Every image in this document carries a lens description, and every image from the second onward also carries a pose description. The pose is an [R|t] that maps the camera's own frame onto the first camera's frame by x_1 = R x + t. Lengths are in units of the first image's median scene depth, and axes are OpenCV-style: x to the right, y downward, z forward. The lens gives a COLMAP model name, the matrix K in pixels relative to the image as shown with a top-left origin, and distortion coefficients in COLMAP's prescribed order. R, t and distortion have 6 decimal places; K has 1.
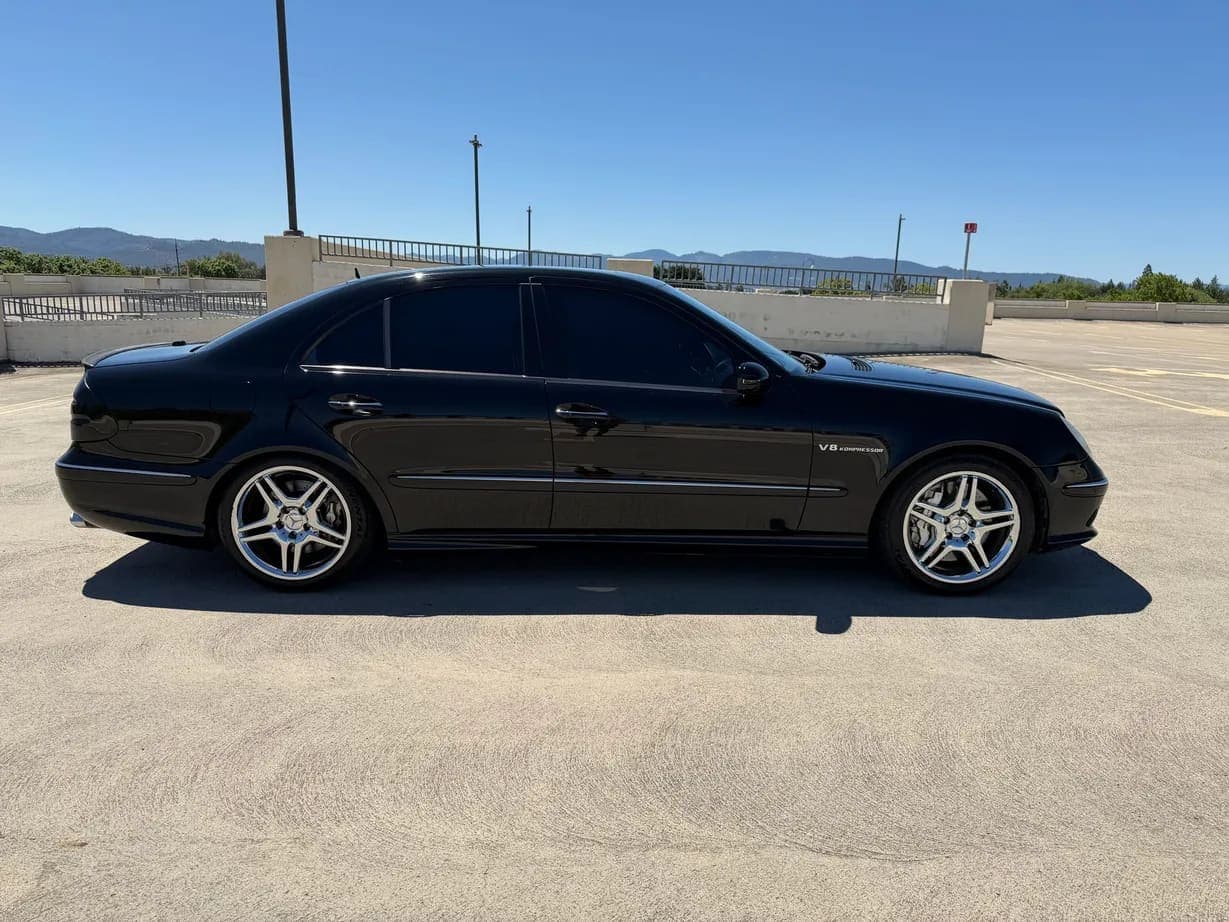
lens RADIAL K [[877.0, 0, 628.9], [0, 877.0, 468.2], [0, 0, 1]] dist [0.022142, -0.028814]
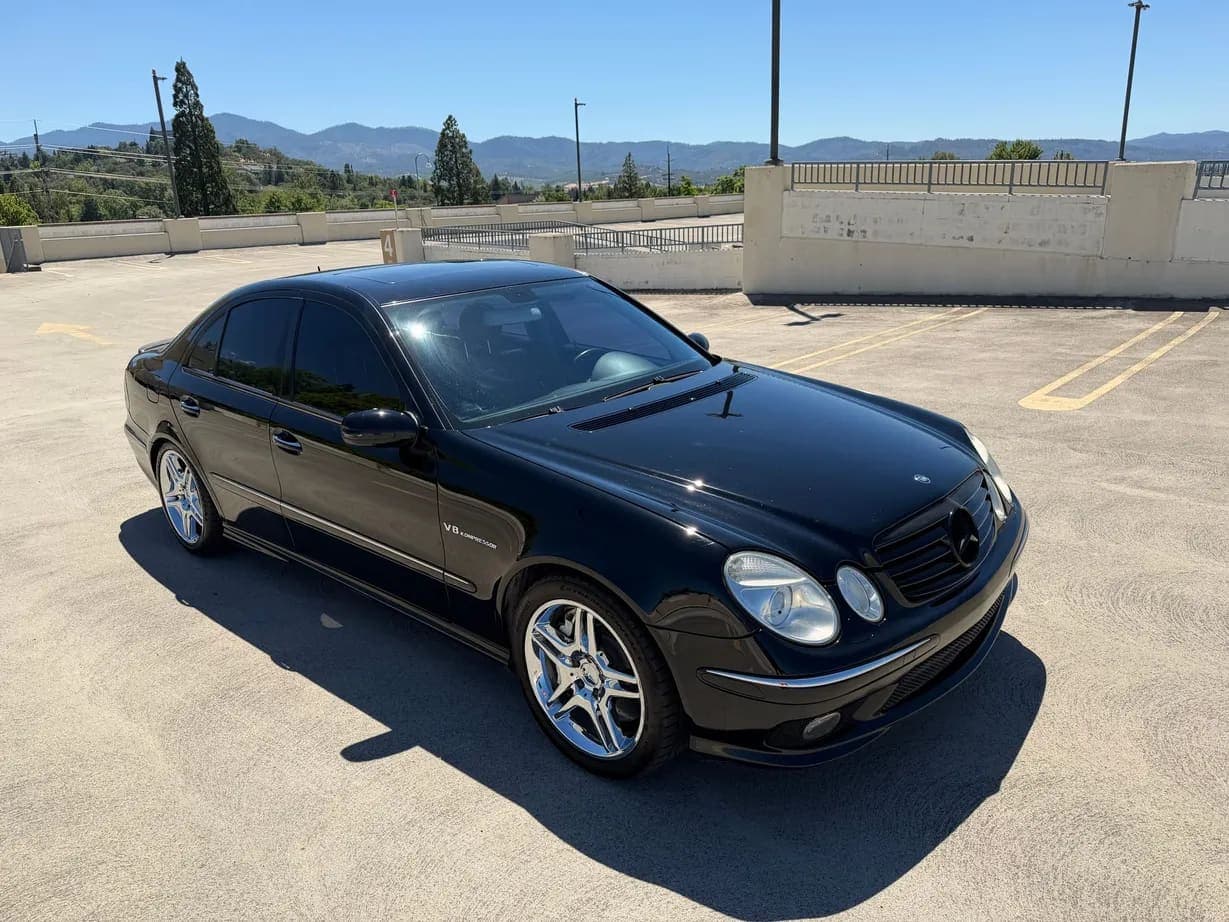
lens RADIAL K [[877.0, 0, 624.4], [0, 877.0, 471.0], [0, 0, 1]] dist [0.022142, -0.028814]
pose [[0.720807, 0.160466, -0.674306, 0.846452], [-0.083384, 0.985843, 0.145469, -0.197242], [0.688102, -0.048628, 0.723982, 0.538725]]
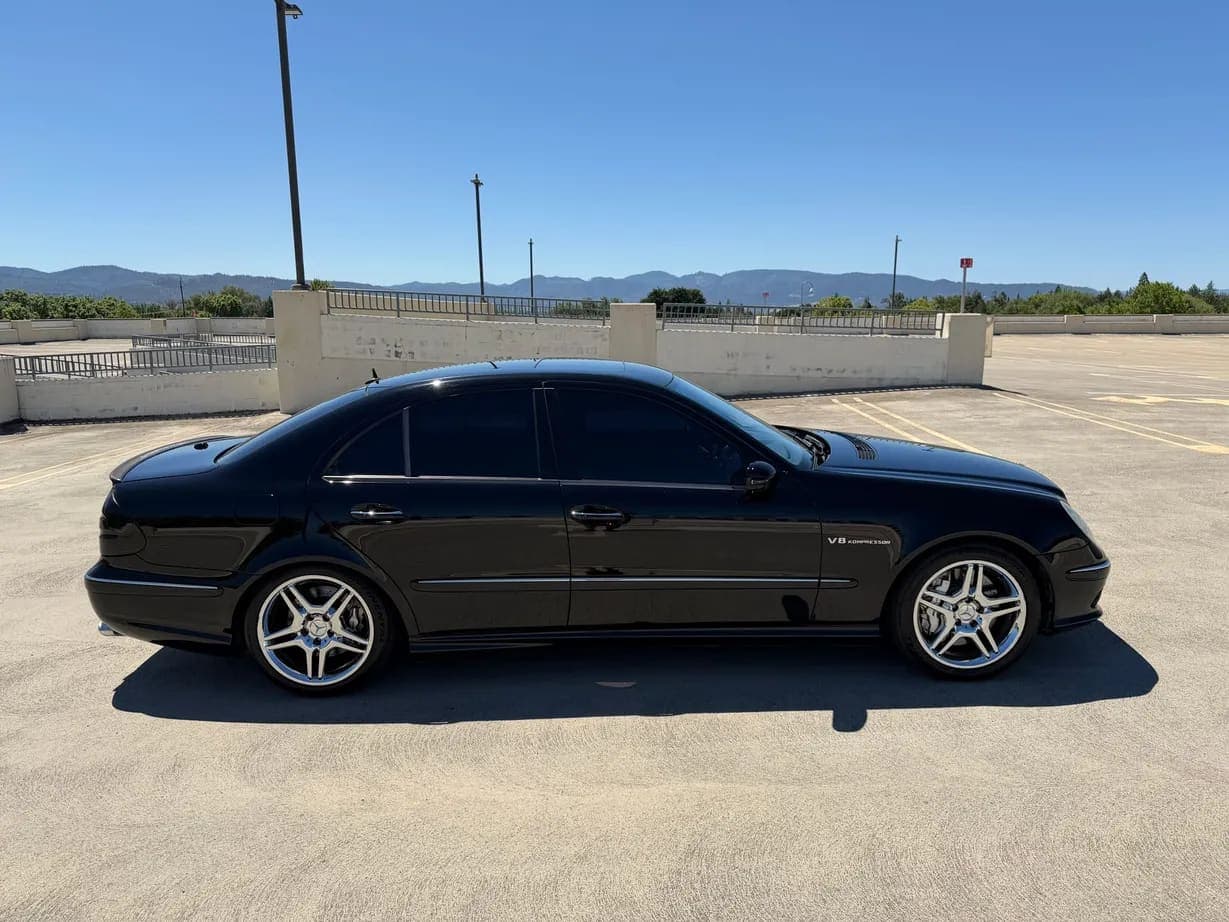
lens RADIAL K [[877.0, 0, 635.9], [0, 877.0, 453.9], [0, 0, 1]] dist [0.022142, -0.028814]
pose [[0.999601, -0.028176, 0.001779, -0.007150], [0.028224, 0.998845, -0.038875, -0.091109], [-0.000681, 0.038910, 0.999243, -0.031753]]
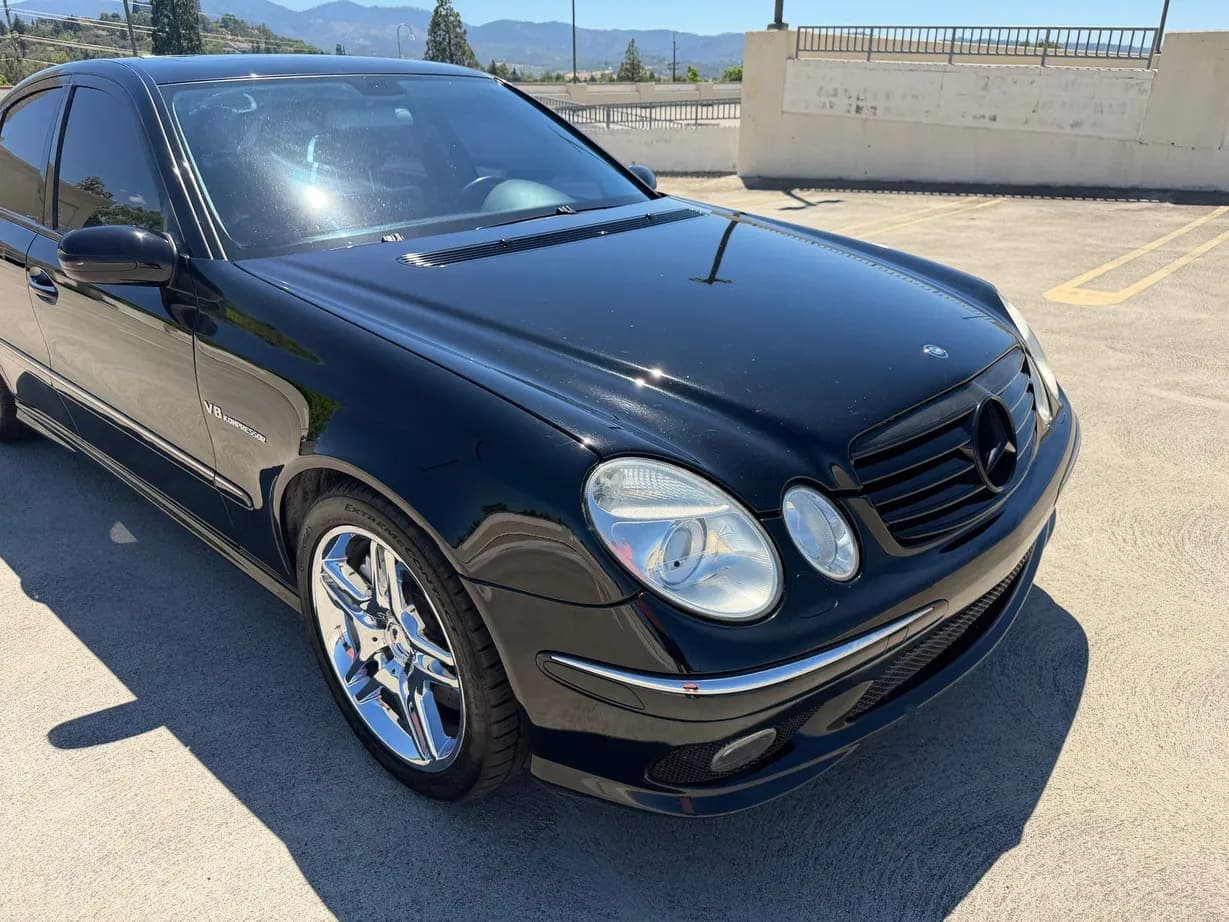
lens RADIAL K [[877.0, 0, 619.2], [0, 877.0, 466.7], [0, 0, 1]] dist [0.022142, -0.028814]
pose [[0.714715, 0.251092, -0.652791, 0.732964], [-0.115222, 0.962854, 0.244204, -0.141397], [0.689860, -0.099321, 0.717098, 0.782953]]
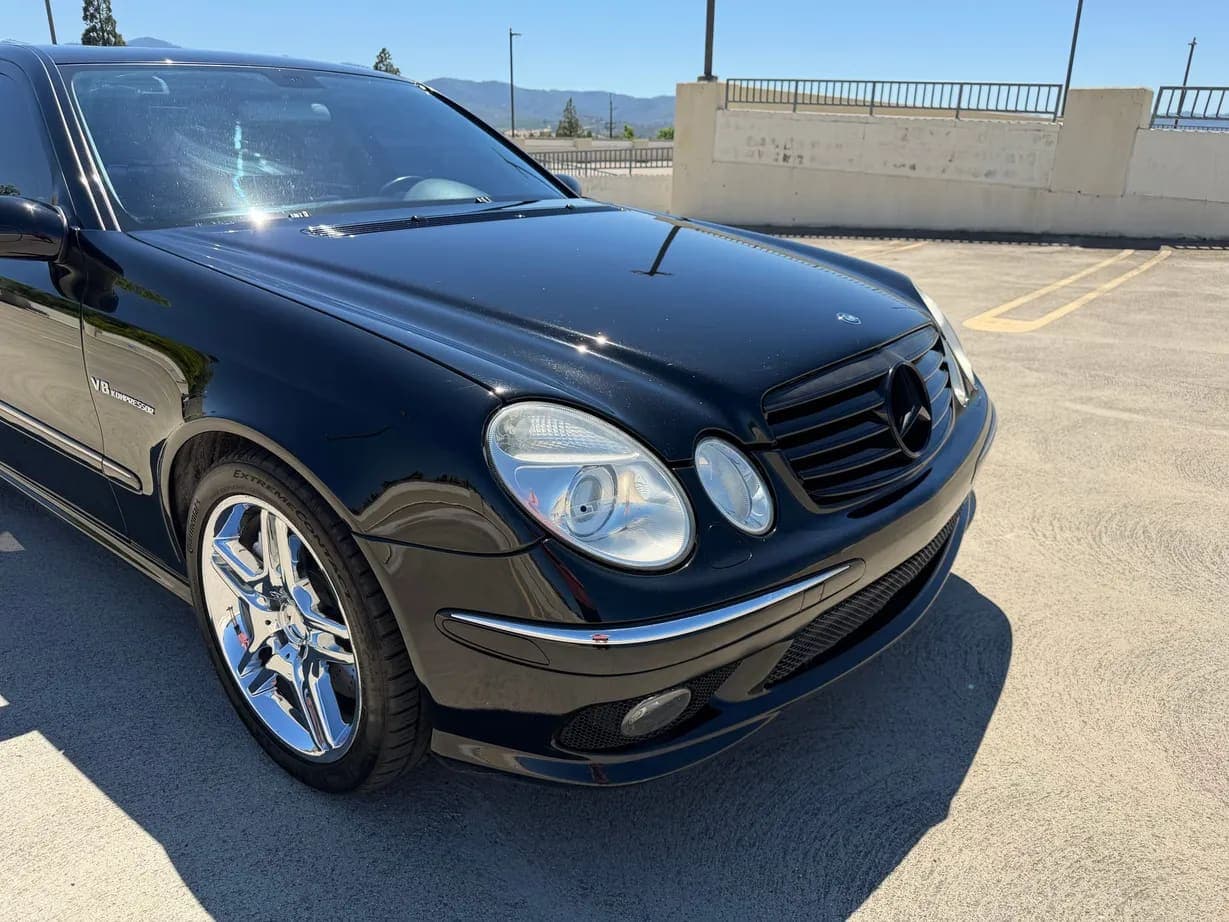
lens RADIAL K [[877.0, 0, 618.1], [0, 877.0, 461.4], [0, 0, 1]] dist [0.022142, -0.028814]
pose [[0.758565, 0.206057, -0.618158, 0.742732], [-0.122233, 0.976840, 0.175623, -0.100203], [0.640029, -0.057663, 0.766184, 0.800146]]
